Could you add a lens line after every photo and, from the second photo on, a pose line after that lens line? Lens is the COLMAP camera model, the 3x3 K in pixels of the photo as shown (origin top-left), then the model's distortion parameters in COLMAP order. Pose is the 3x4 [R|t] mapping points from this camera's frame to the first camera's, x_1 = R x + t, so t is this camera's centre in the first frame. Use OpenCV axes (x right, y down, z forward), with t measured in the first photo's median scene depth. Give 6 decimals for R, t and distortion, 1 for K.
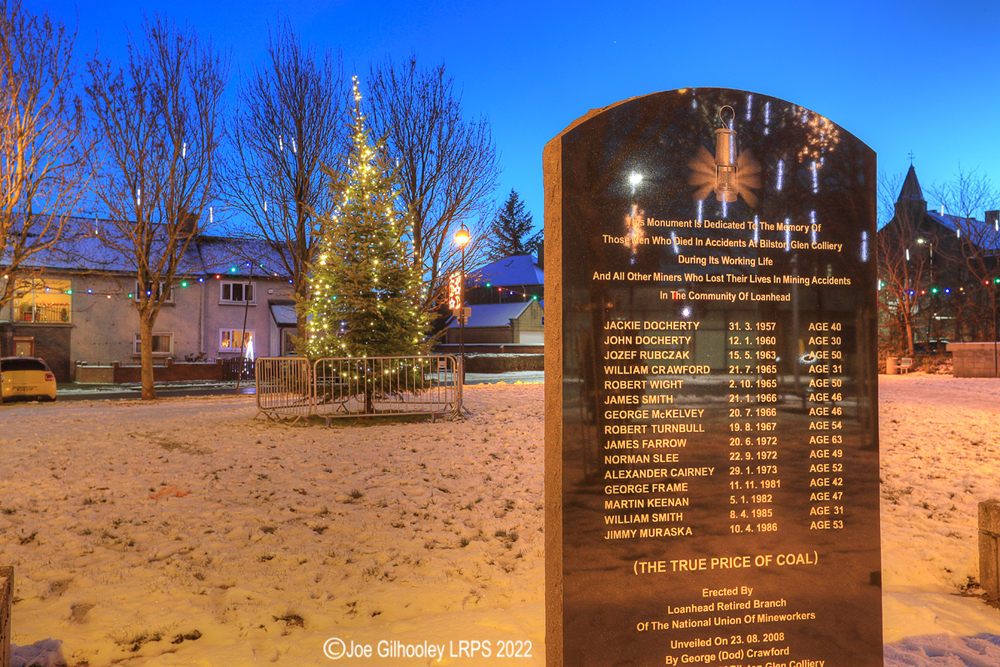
lens RADIAL K [[817.1, 0, 500.0], [0, 817.1, 333.5], [0, 0, 1]] dist [-0.017719, 0.110646]
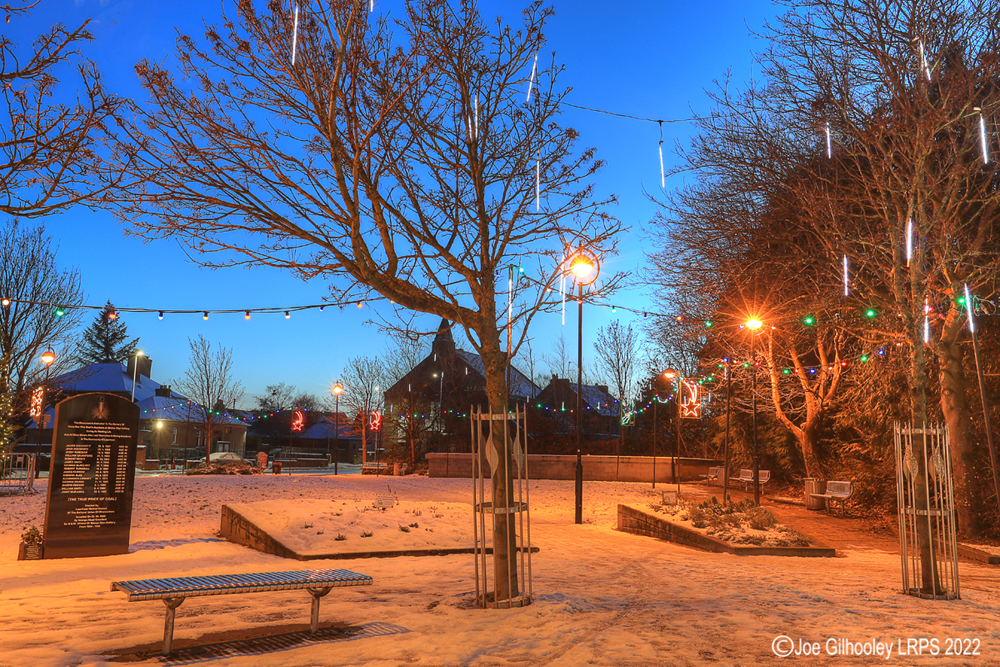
lens RADIAL K [[892.8, 0, 500.0], [0, 892.8, 333.5], [0, 0, 1]] dist [-0.042746, 0.182237]
pose [[0.912581, 0.077702, 0.401444, 0.033163], [-0.031088, 0.992122, -0.121361, -0.011710], [-0.407712, 0.098271, 0.907807, -0.529452]]
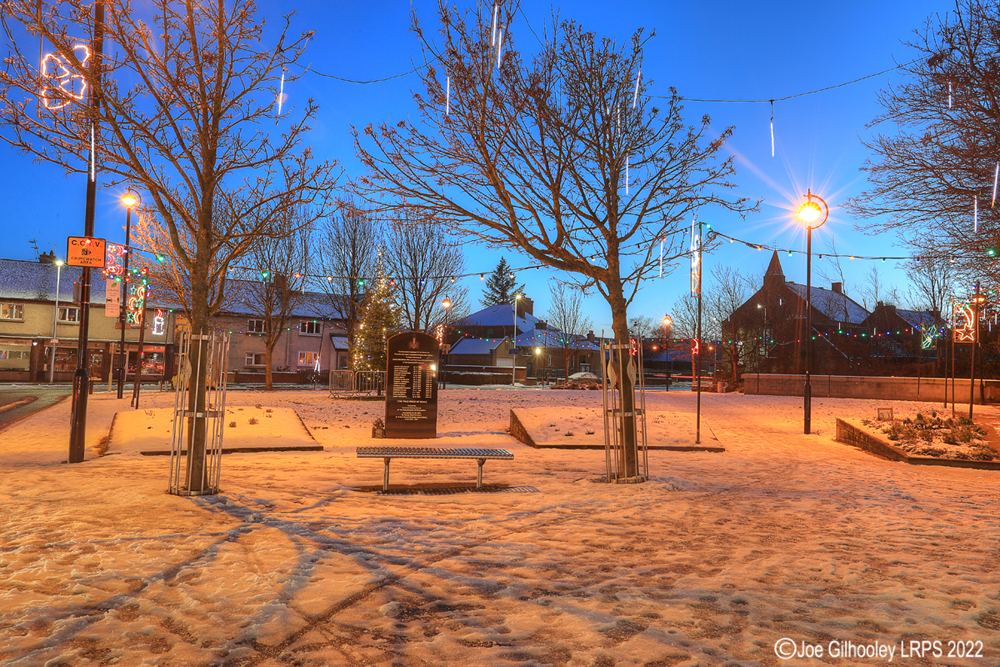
lens RADIAL K [[779.6, 0, 525.0], [0, 779.6, 327.9], [0, 0, 1]] dist [-0.009409, 0.003826]
pose [[0.999399, 0.029176, -0.018727, 0.156684], [-0.029795, 0.998989, -0.033662, -0.017180], [0.017726, 0.034200, 0.999258, -0.650426]]
